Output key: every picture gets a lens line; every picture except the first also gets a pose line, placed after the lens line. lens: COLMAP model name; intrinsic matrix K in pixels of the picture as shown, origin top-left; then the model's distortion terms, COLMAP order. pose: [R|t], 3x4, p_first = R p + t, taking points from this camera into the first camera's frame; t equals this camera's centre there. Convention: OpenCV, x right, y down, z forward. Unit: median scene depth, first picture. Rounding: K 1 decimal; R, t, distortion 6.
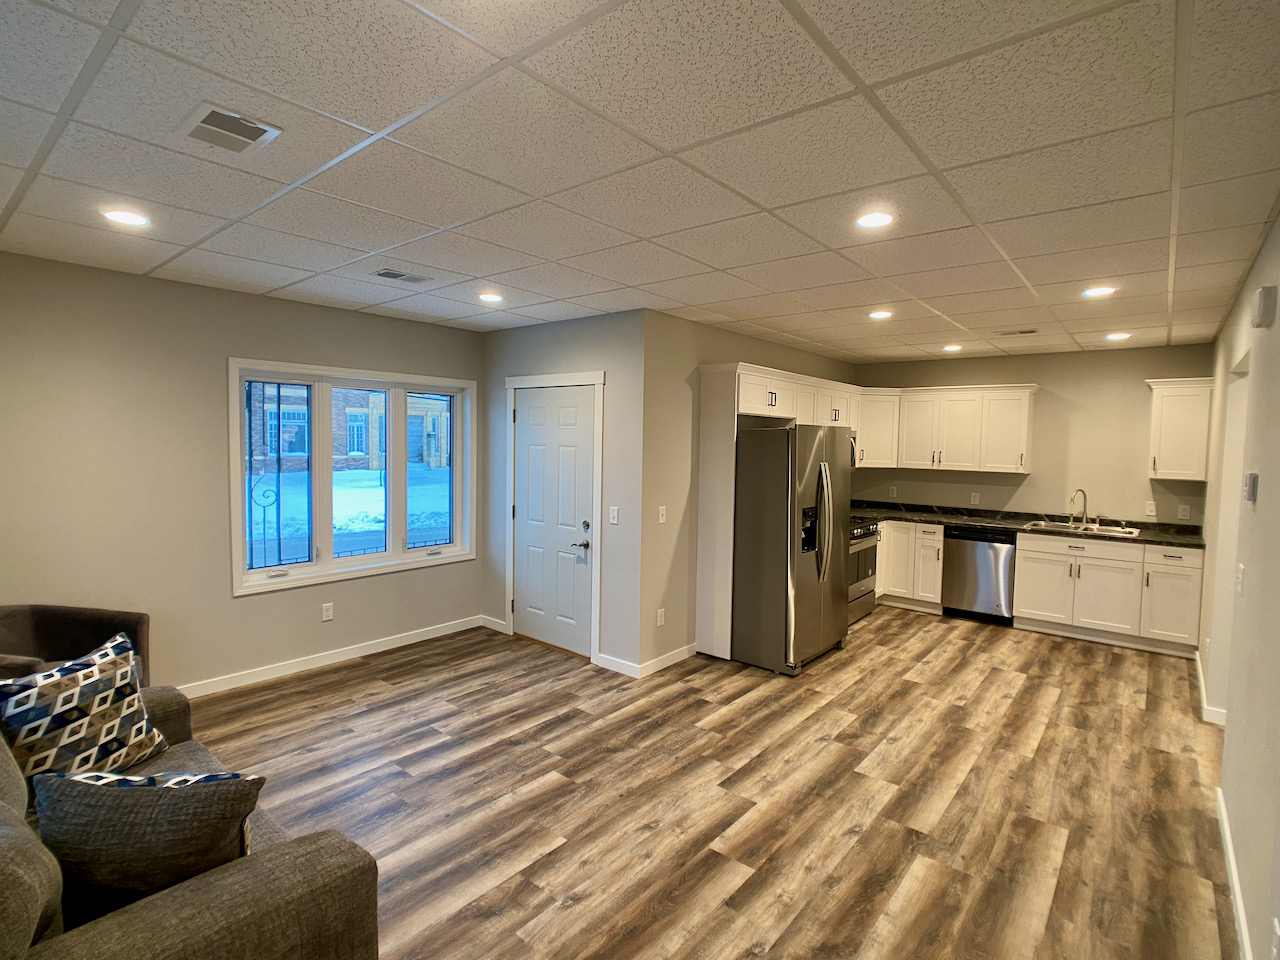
lens RADIAL K [[629.7, 0, 640.0], [0, 629.7, 480.0], [0, 0, 1]] dist [-0.020266, 0.000284]
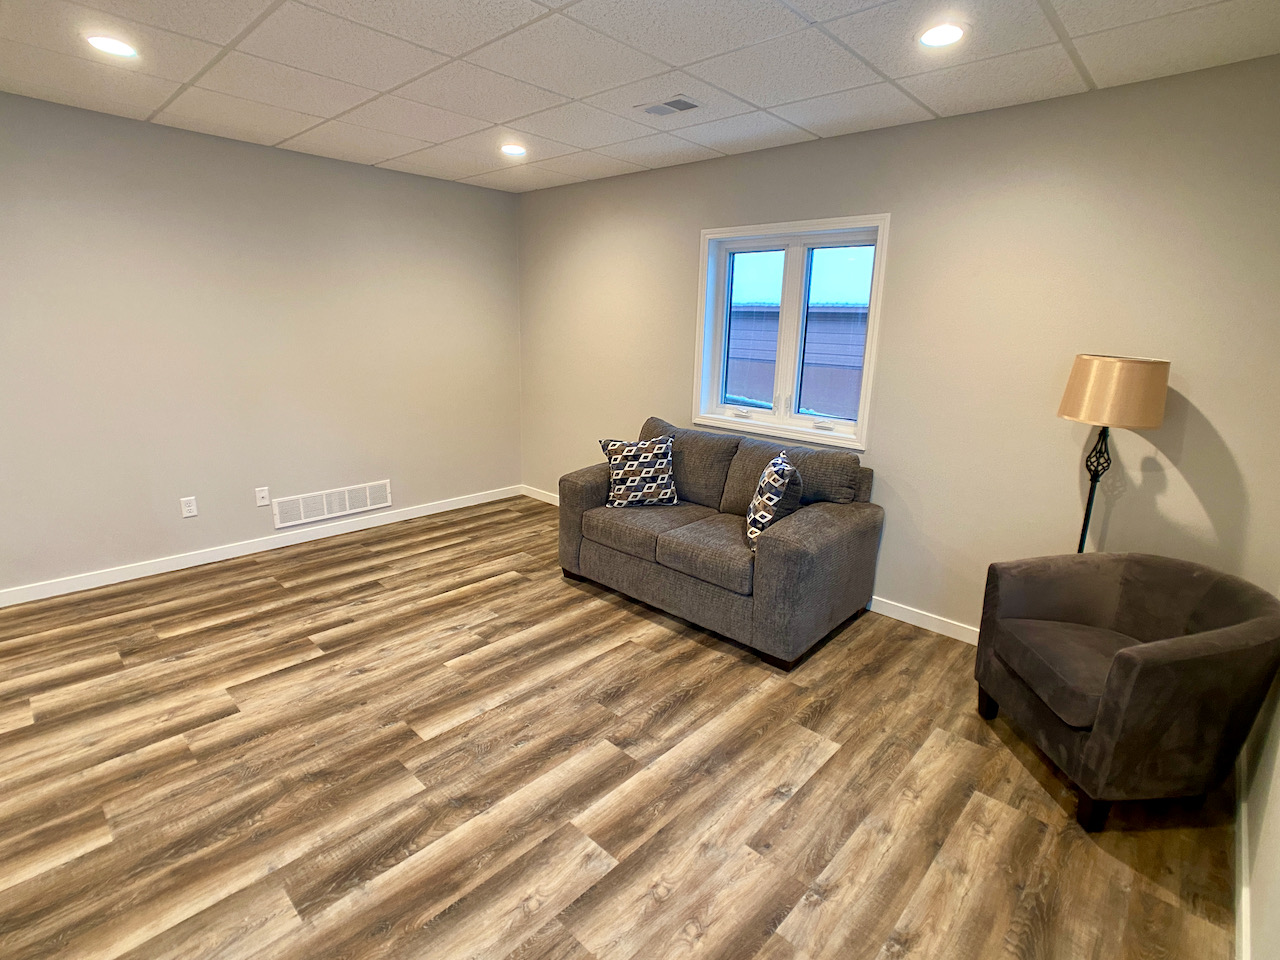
lens RADIAL K [[629.7, 0, 640.0], [0, 629.7, 480.0], [0, 0, 1]] dist [-0.020266, 0.000284]
pose [[-0.996930, -0.061779, 0.048109, -0.449832], [-0.043947, 0.949975, 0.309219, -0.087034], [-0.064806, 0.306155, -0.949773, 1.748038]]
